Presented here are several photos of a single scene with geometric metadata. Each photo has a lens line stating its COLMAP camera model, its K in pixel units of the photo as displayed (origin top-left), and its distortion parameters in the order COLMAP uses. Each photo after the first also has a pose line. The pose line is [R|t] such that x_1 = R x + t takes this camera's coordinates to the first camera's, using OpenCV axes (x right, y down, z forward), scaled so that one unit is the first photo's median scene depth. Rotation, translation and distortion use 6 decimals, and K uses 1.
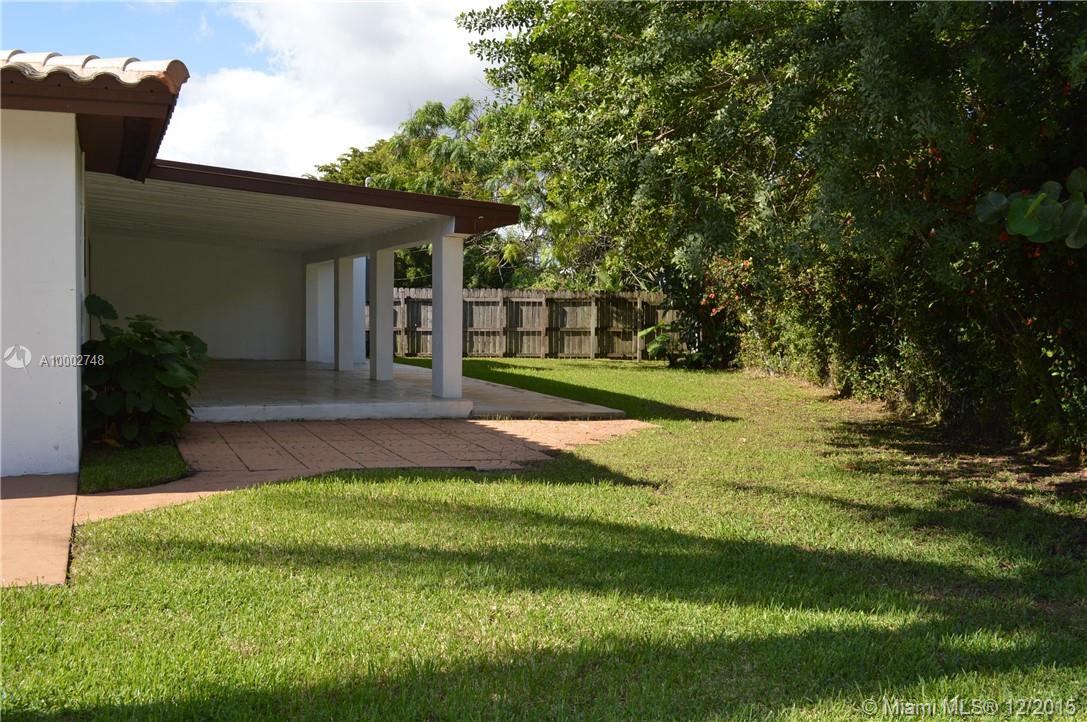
lens RADIAL K [[1089.7, 0, 546.6], [0, 1089.7, 363.4], [0, 0, 1]] dist [-0.012252, 0.000000]
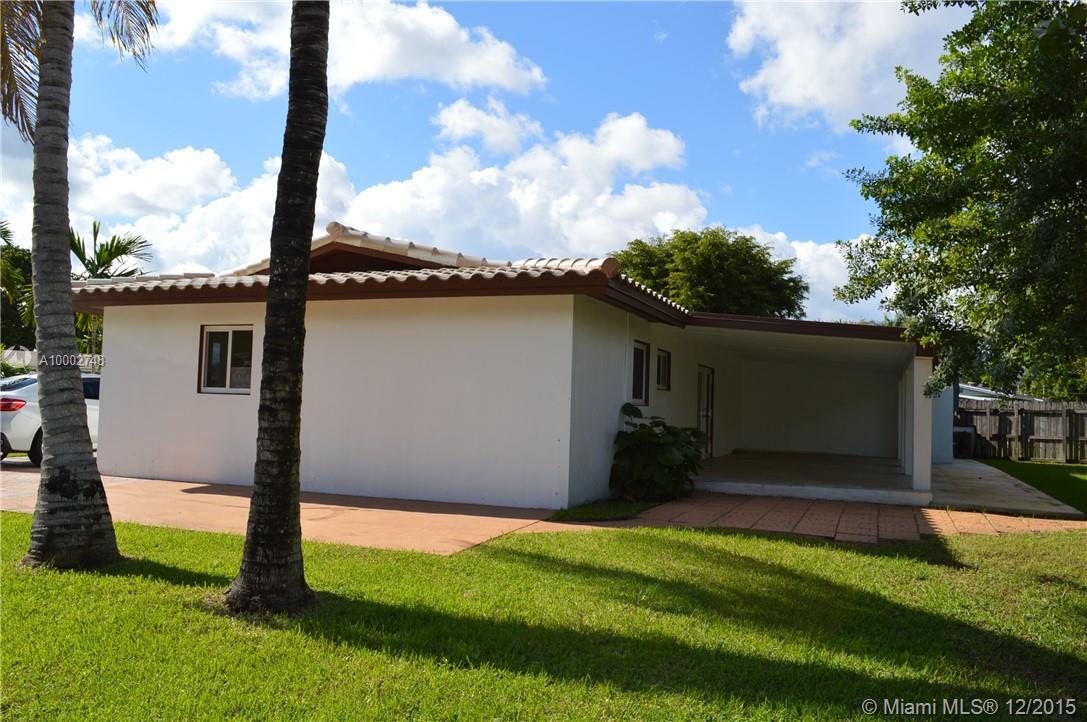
lens RADIAL K [[870.0, 0, 547.7], [0, 870.0, 364.6], [0, 0, 1]] dist [-0.082835, 0.012077]
pose [[0.728578, -0.021168, -0.684636, 0.122694], [-0.054848, 0.994510, -0.089118, 0.000151], [0.682764, 0.102481, 0.723417, 0.003566]]
